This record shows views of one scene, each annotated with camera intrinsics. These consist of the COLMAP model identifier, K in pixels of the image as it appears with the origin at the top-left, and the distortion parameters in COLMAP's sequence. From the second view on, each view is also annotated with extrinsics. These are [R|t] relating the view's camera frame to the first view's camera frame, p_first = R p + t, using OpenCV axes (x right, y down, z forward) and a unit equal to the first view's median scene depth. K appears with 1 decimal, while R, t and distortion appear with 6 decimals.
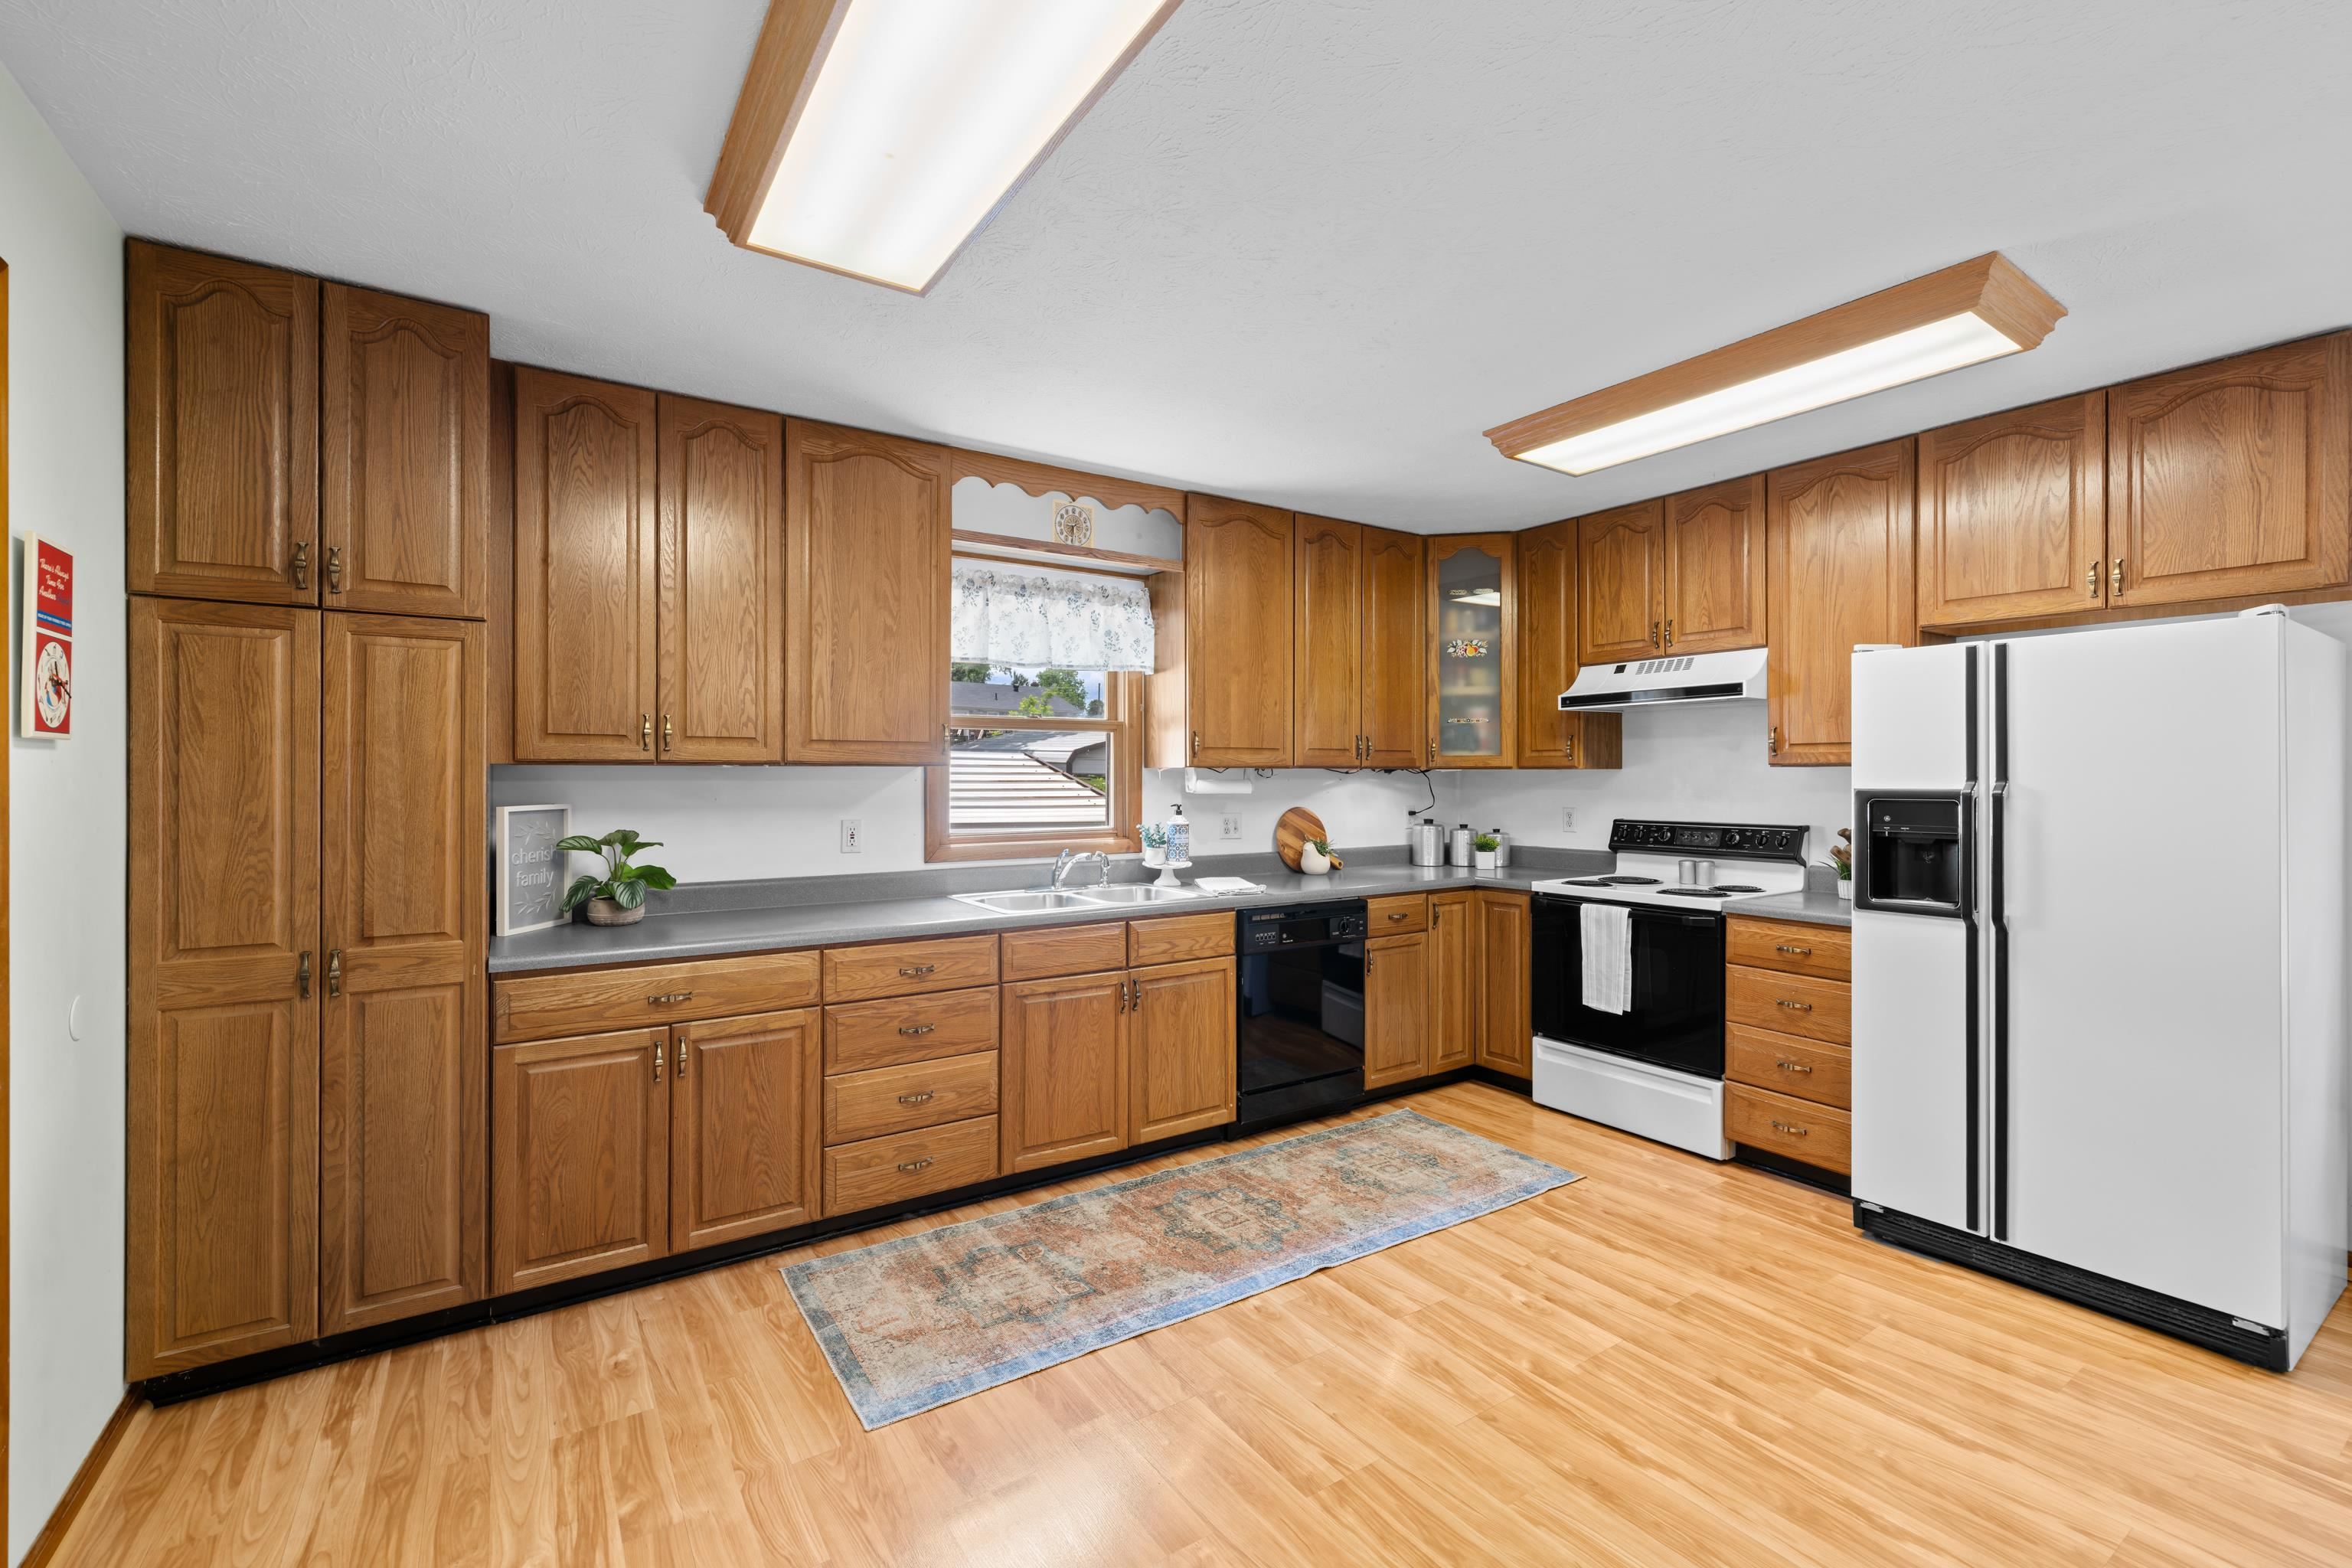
lens RADIAL K [[1001.2, 0, 1177.3], [0, 1001.2, 774.7], [0, 0, 1]] dist [0.000304, 0.000214]
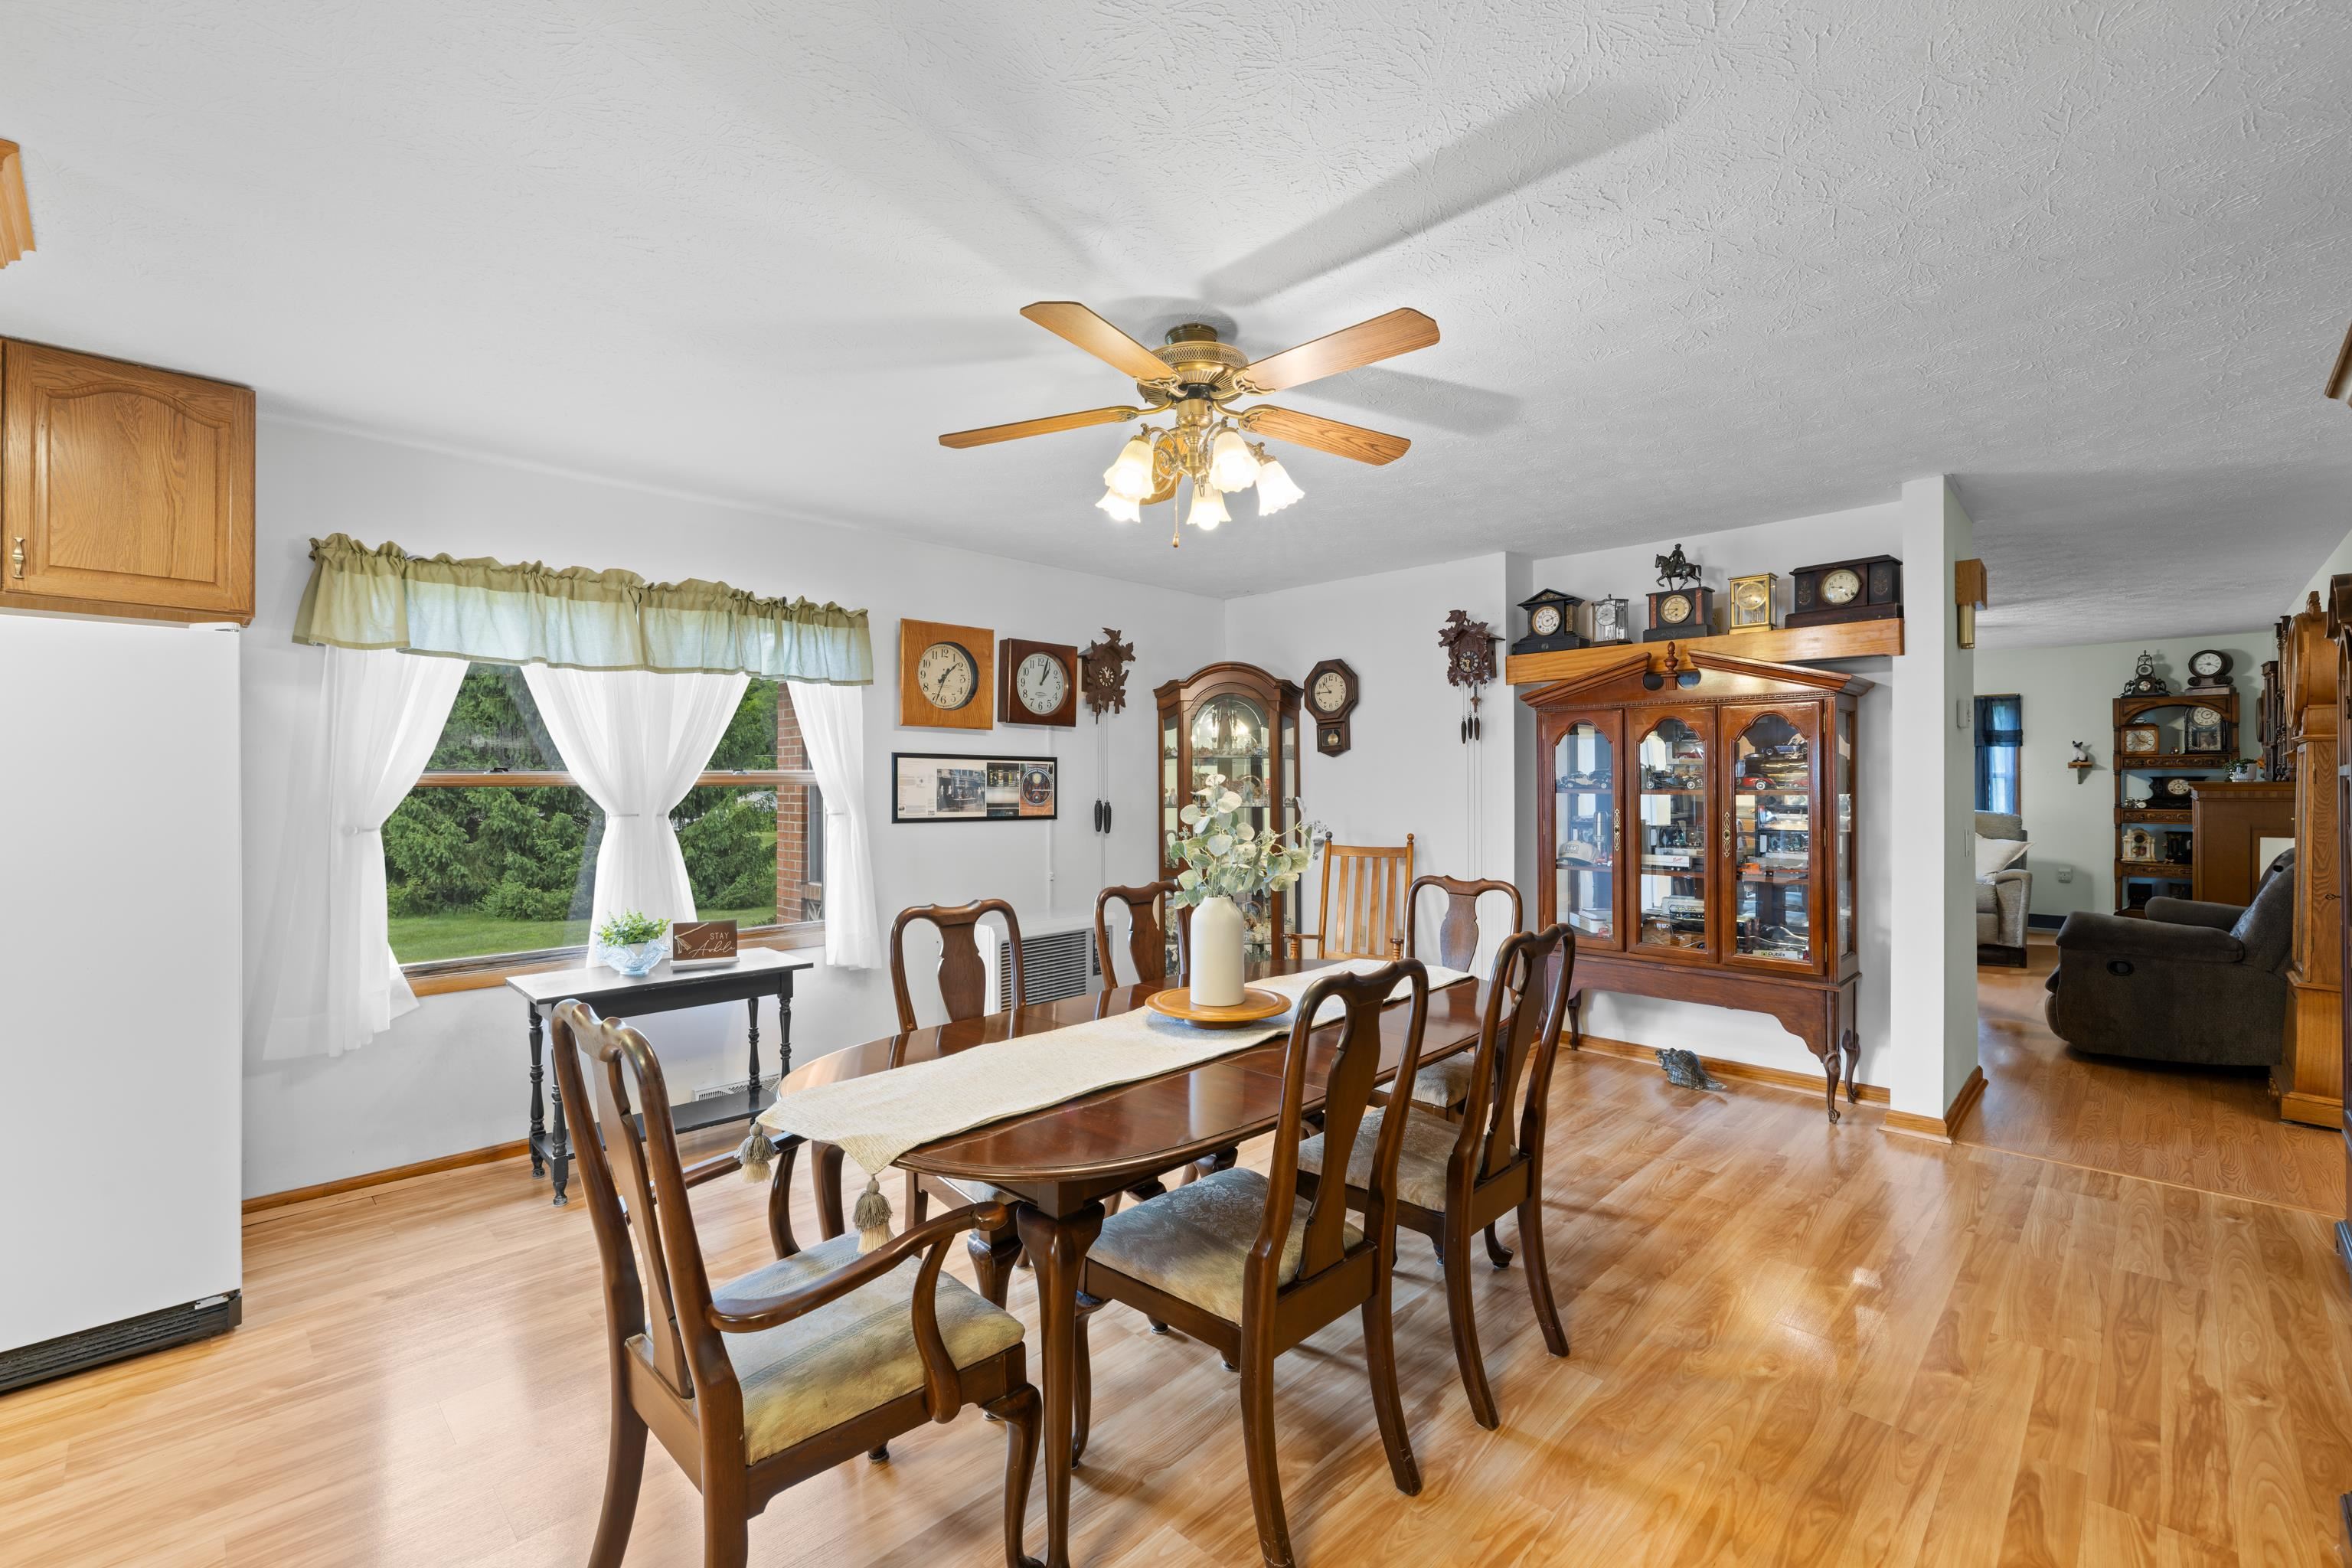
lens RADIAL K [[995.3, 0, 1178.6], [0, 995.3, 778.1], [0, 0, 1]] dist [0.000434, 0.000276]
pose [[-0.205159, 0.003825, 0.978721, -0.115073], [-0.000314, 0.999992, -0.003974, 0.001337], [-0.978729, -0.001123, -0.205156, 0.147752]]
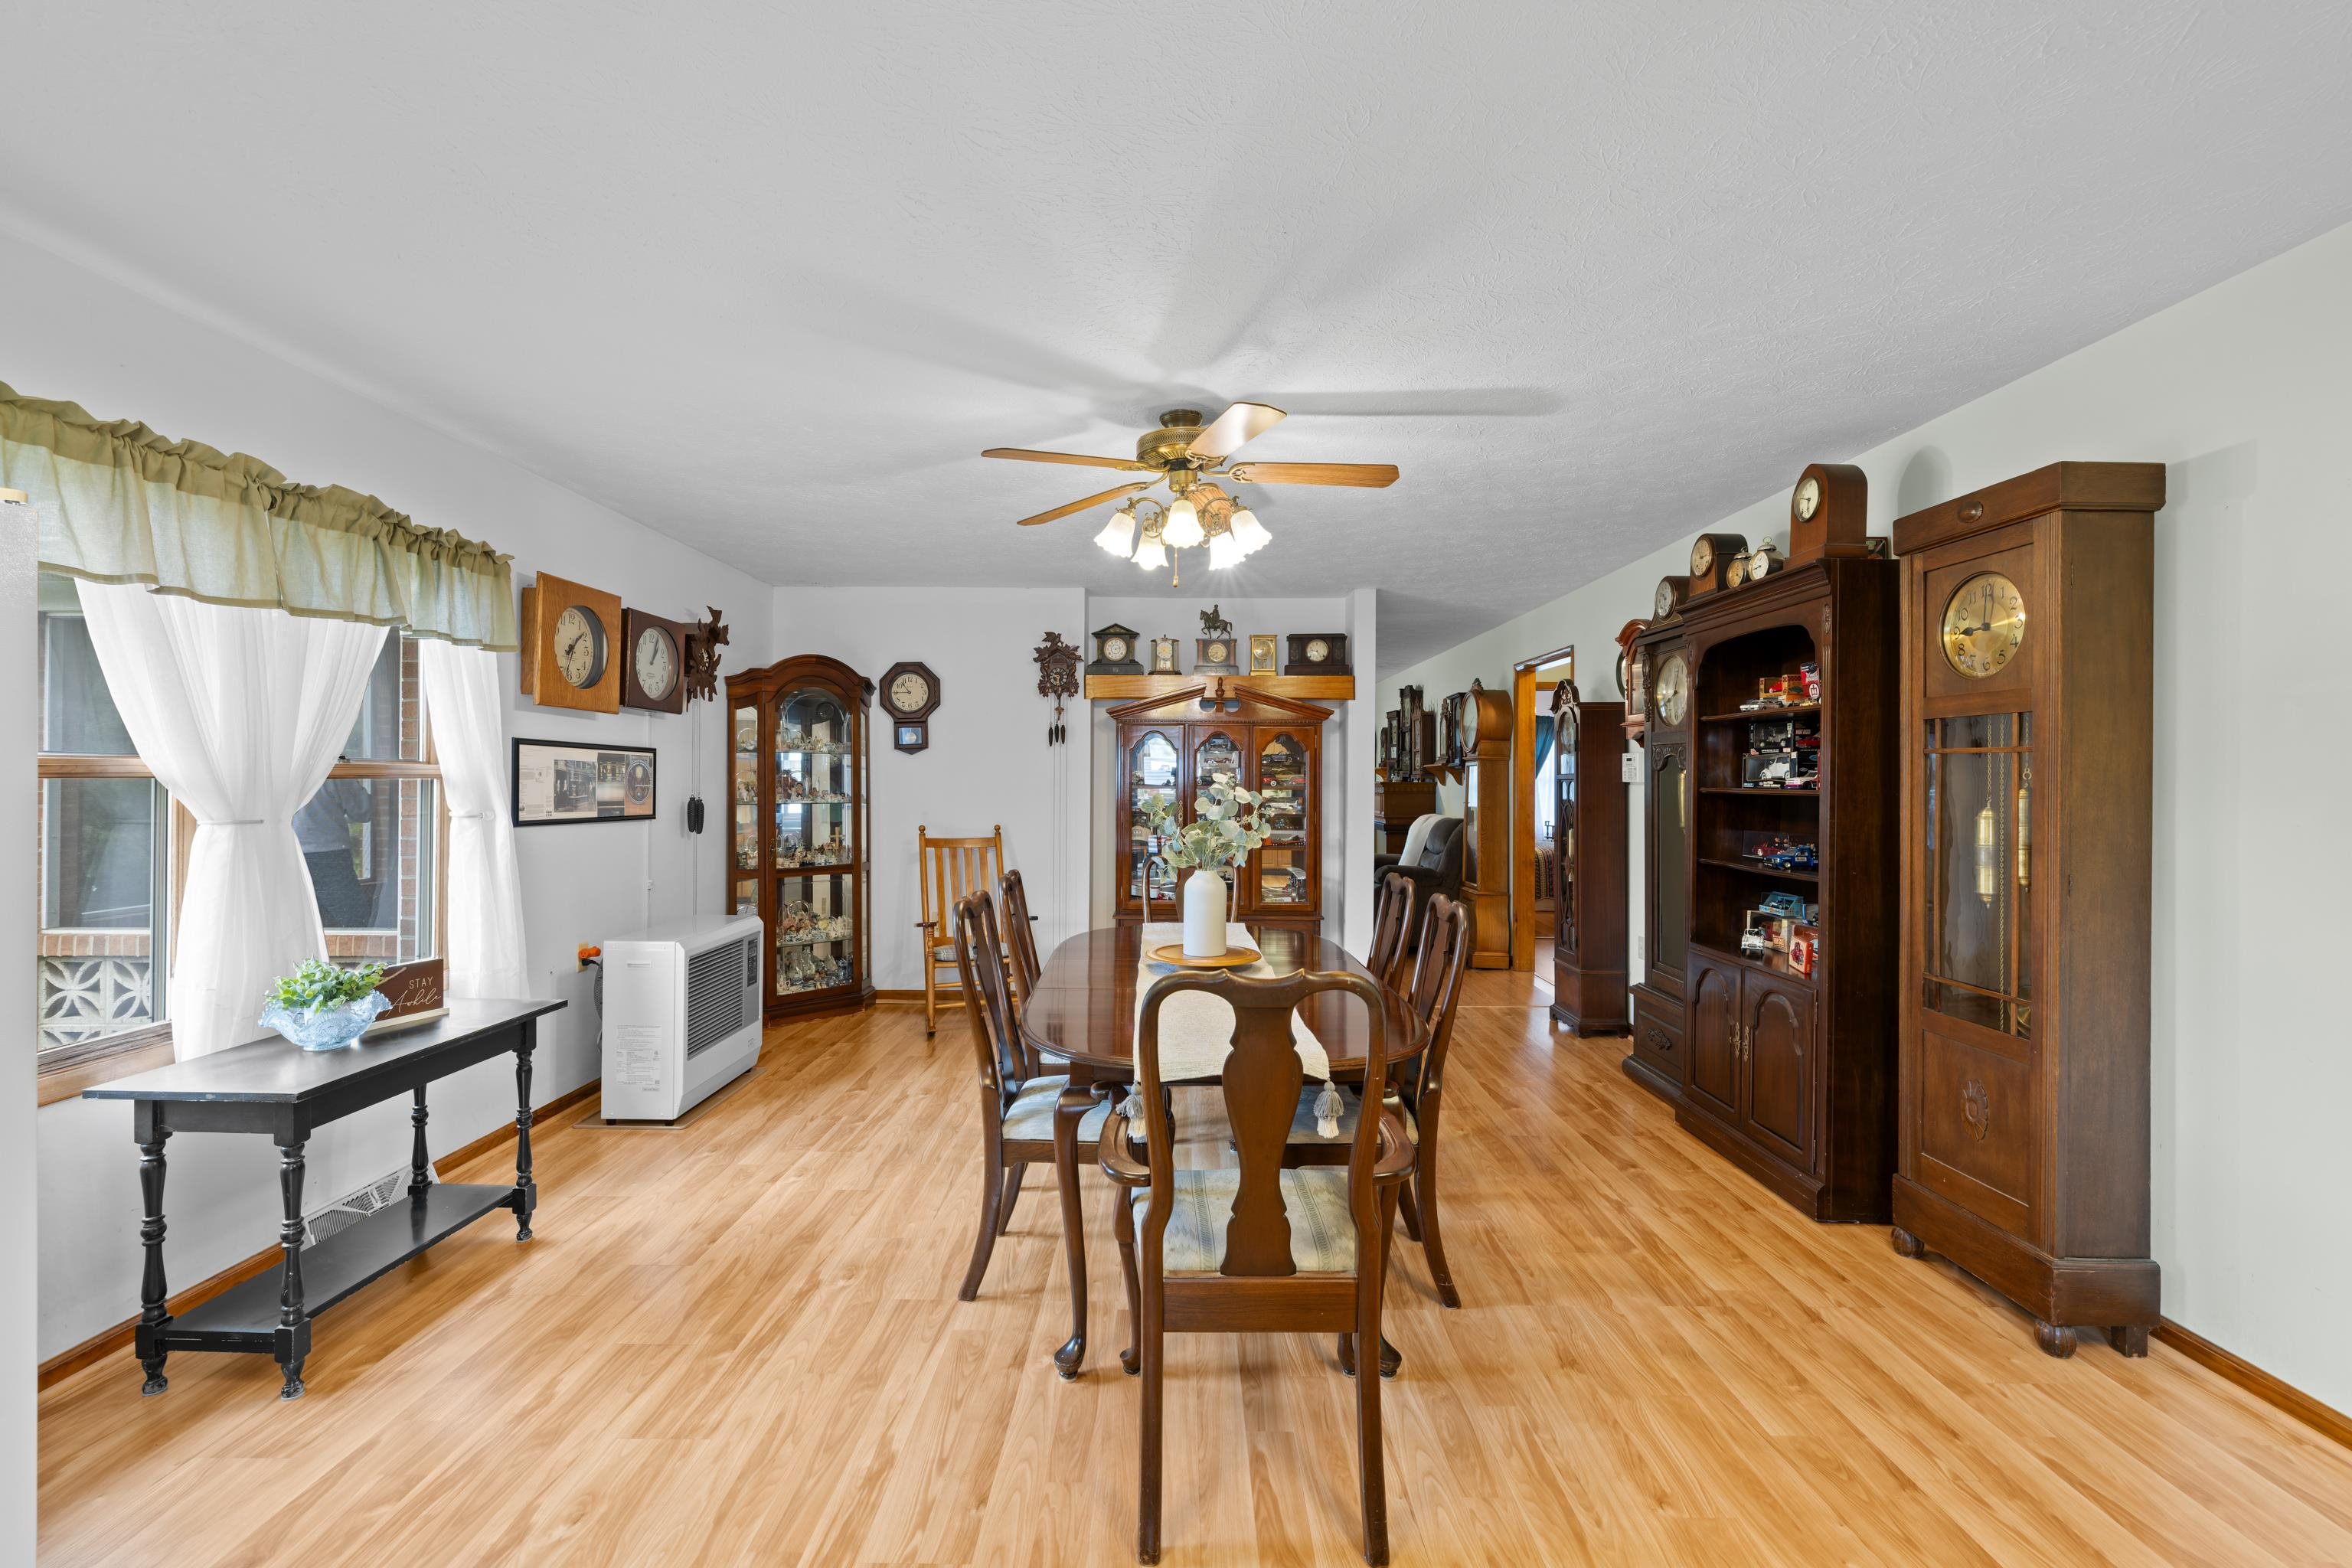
lens RADIAL K [[993.0, 0, 1174.5], [0, 993.0, 772.7], [0, 0, 1]] dist [0.000907, 0.000259]
pose [[-0.829139, -0.001362, 0.559041, 0.106218], [-0.007360, 0.999937, -0.008479, 0.002622], [-0.558994, -0.011145, -0.829097, 0.749286]]
